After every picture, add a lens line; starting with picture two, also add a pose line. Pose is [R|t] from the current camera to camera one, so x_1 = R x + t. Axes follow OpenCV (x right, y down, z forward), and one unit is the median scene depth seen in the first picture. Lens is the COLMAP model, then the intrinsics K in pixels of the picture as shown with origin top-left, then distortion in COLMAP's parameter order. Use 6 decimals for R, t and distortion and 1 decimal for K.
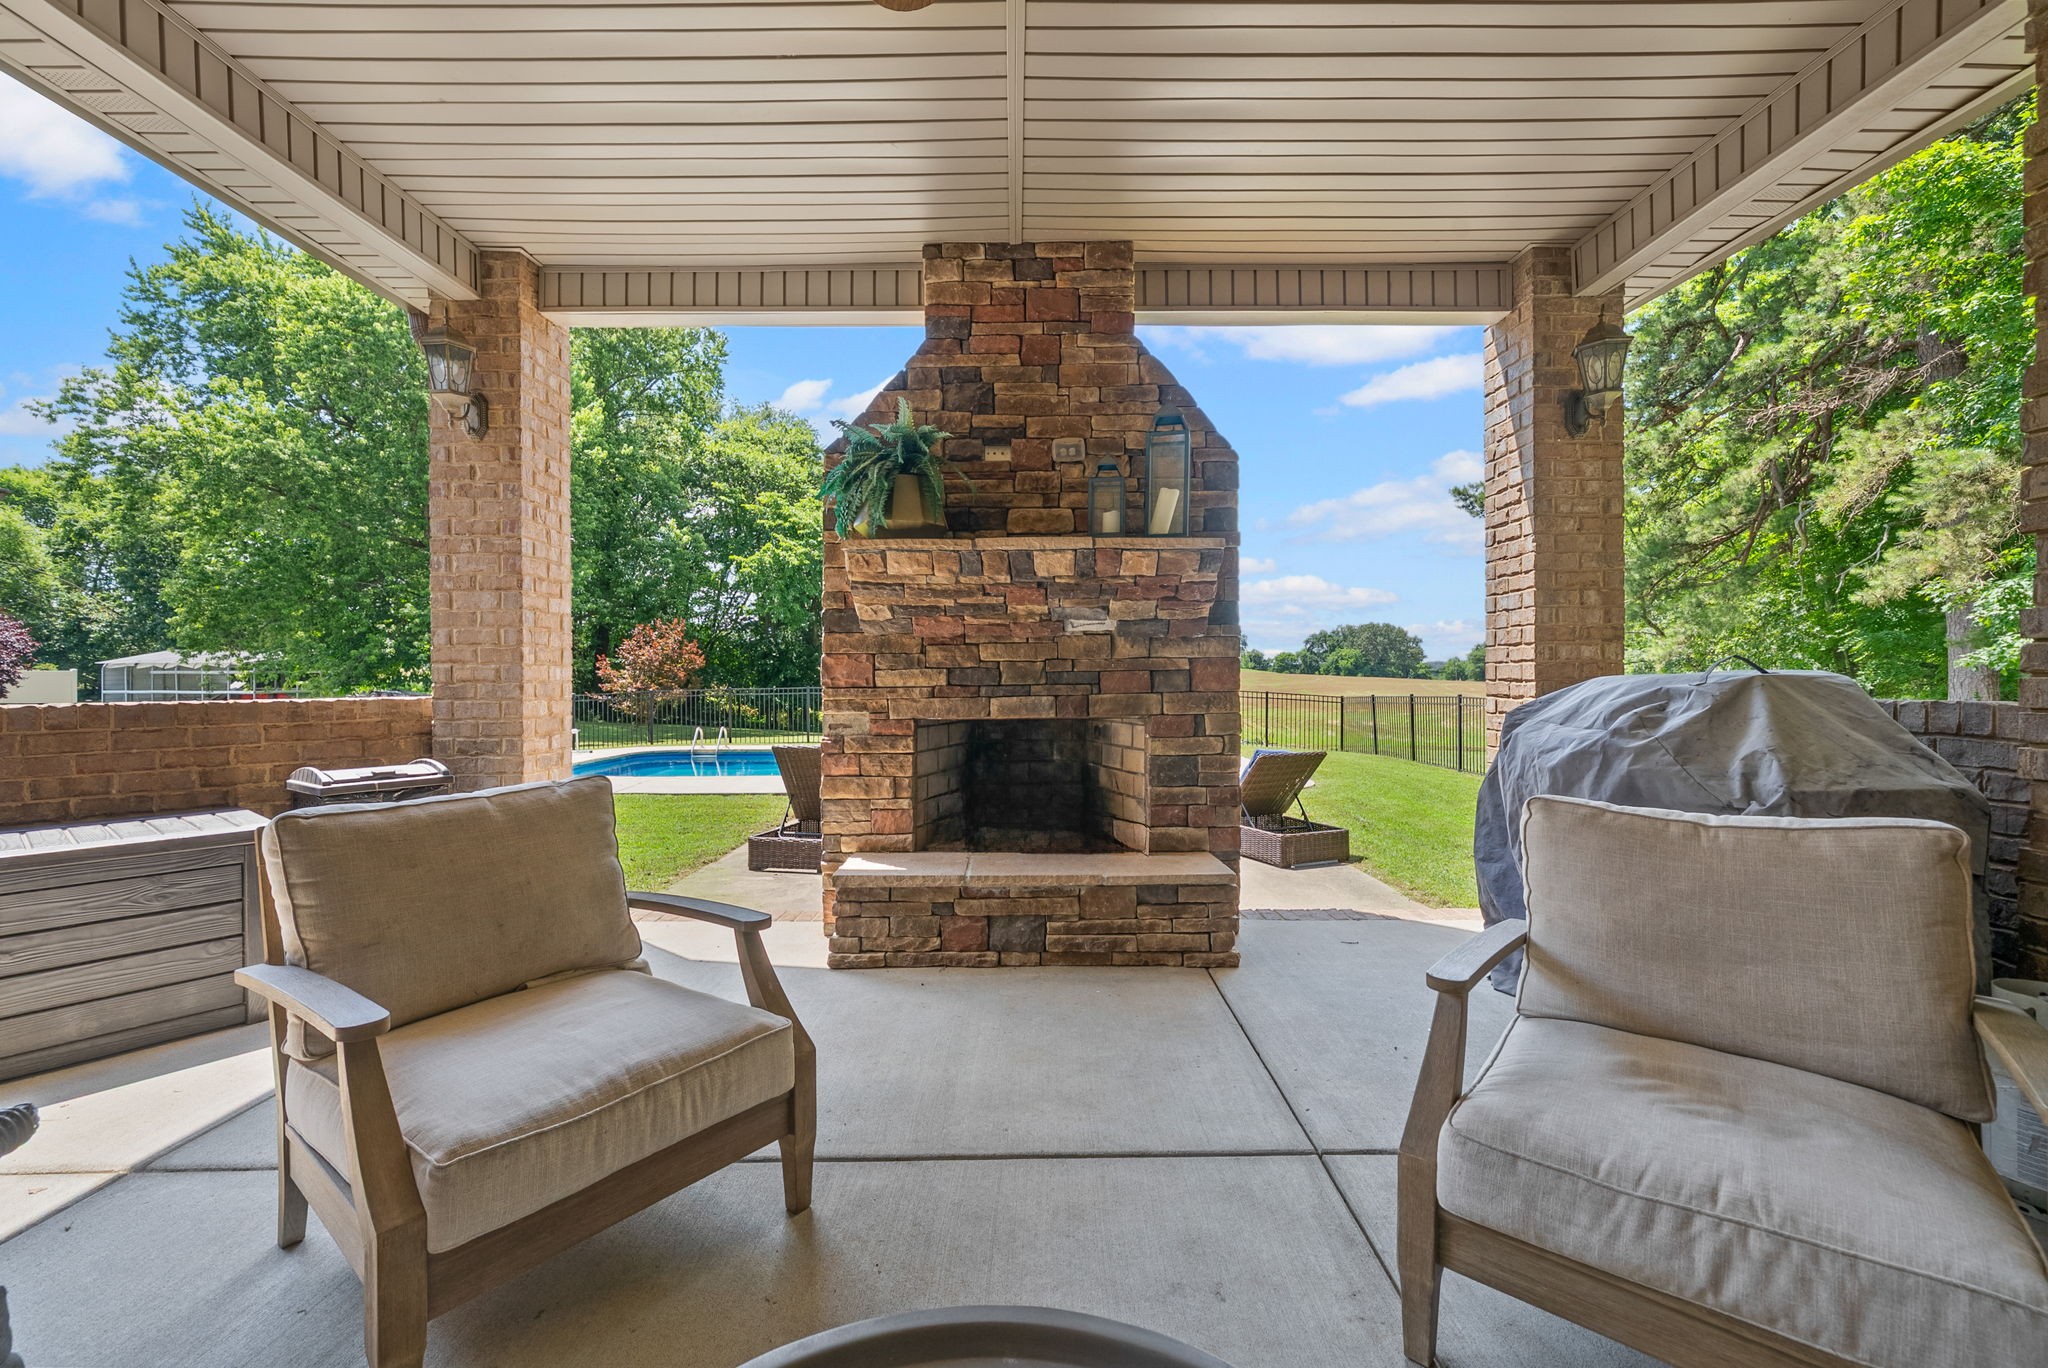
lens RADIAL K [[830.5, 0, 1023.0], [0, 830.5, 675.2], [0, 0, 1]] dist [-0.001037, -0.000315]
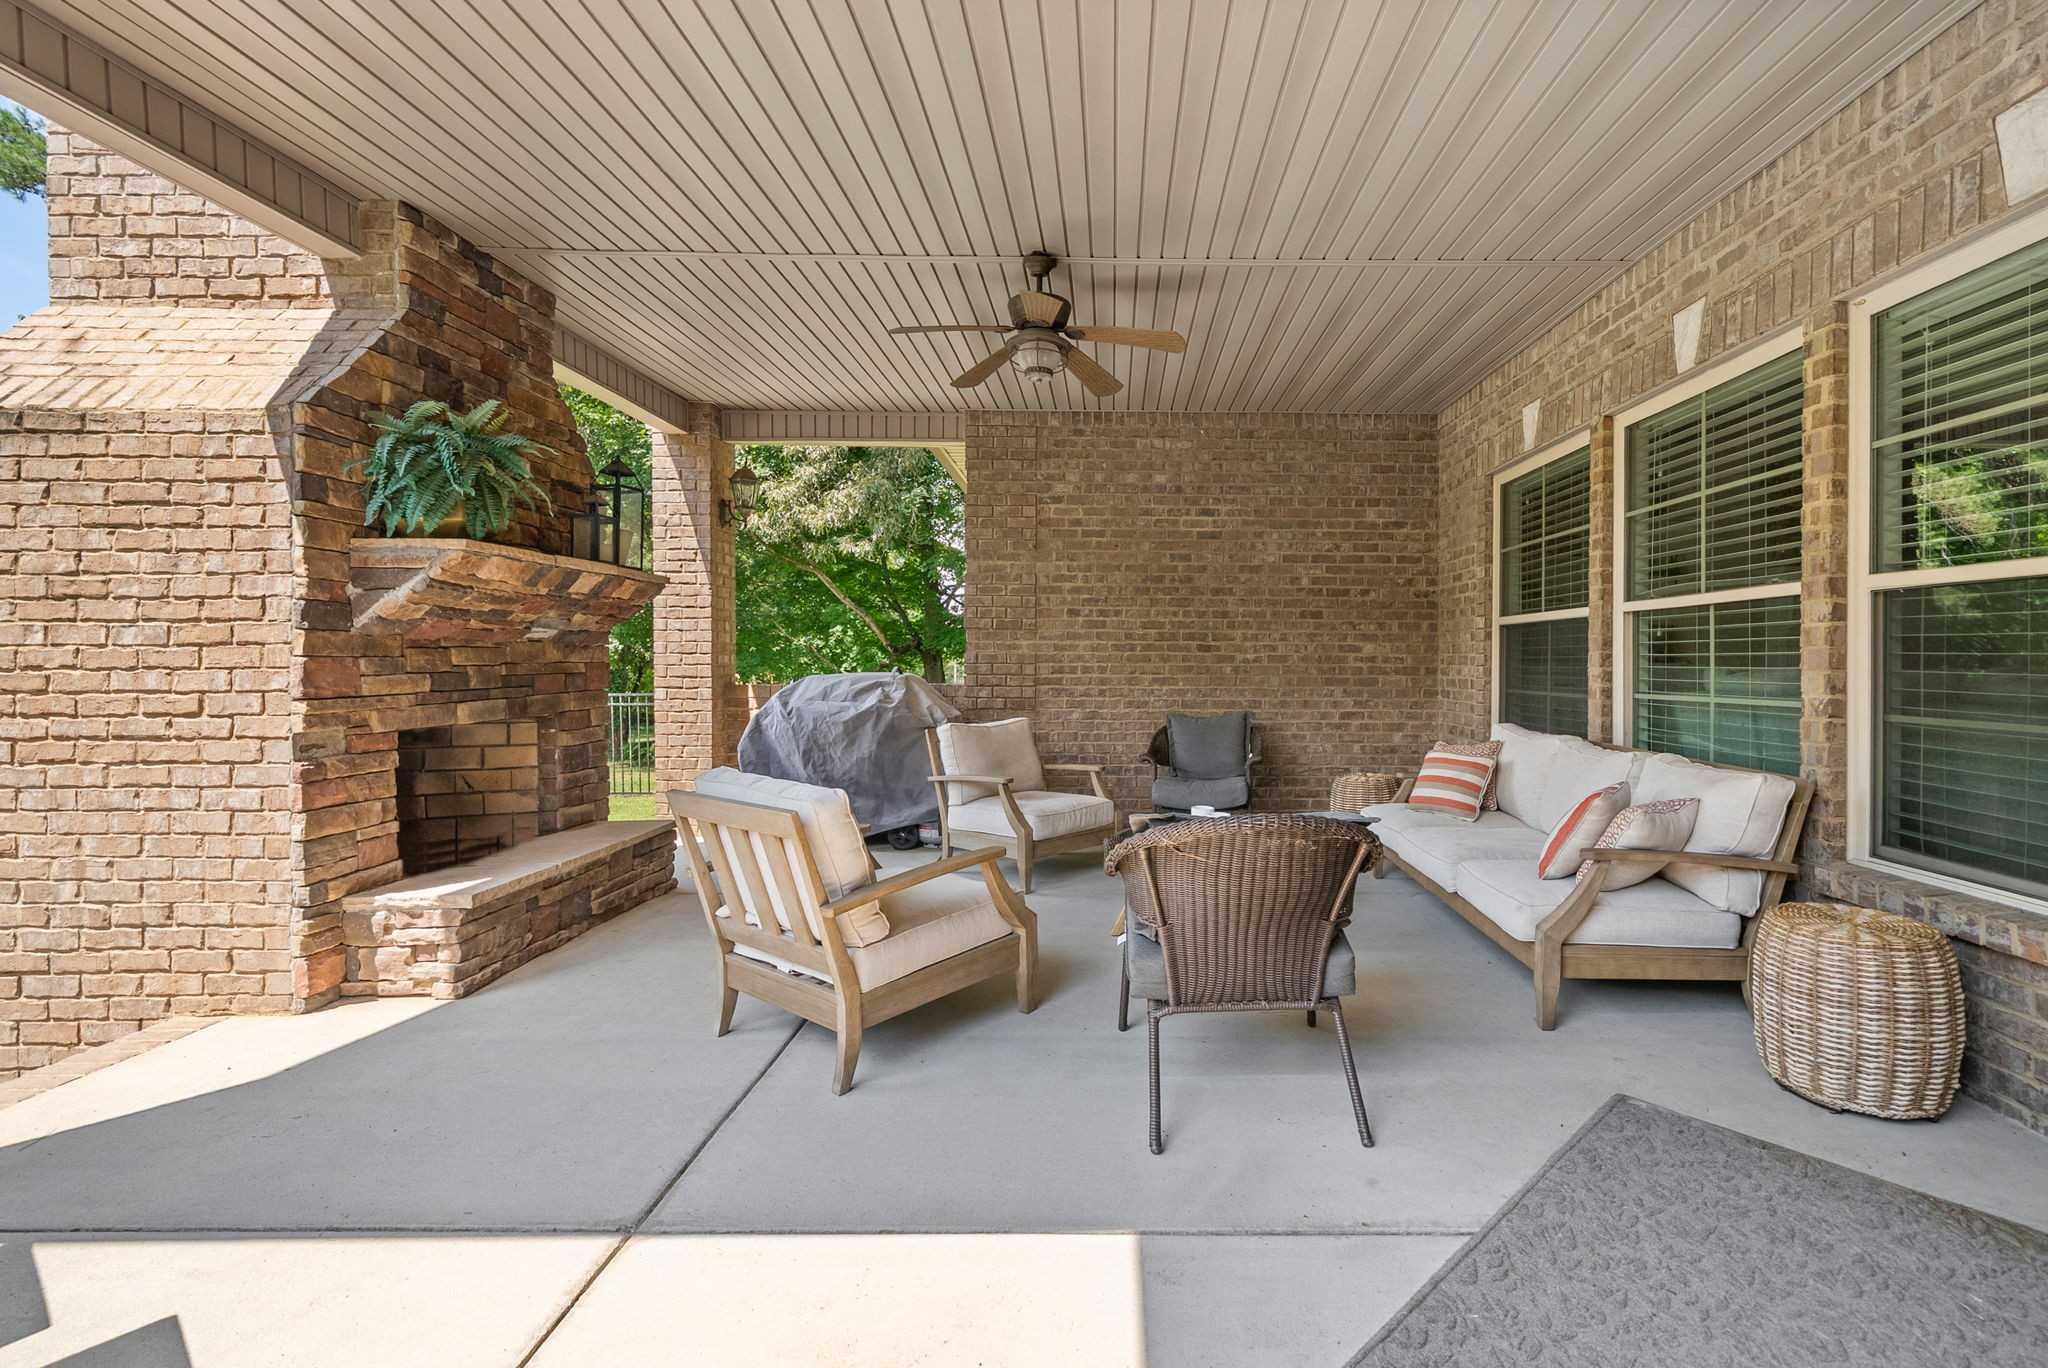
lens RADIAL K [[830.5, 0, 1023.0], [0, 830.5, 675.2], [0, 0, 1]] dist [-0.001037, -0.000315]
pose [[0.111743, -0.010873, 0.993678, -0.942775], [-0.001750, 0.999936, 0.011139, -0.017826], [-0.993736, -0.002984, 0.111717, 0.235877]]
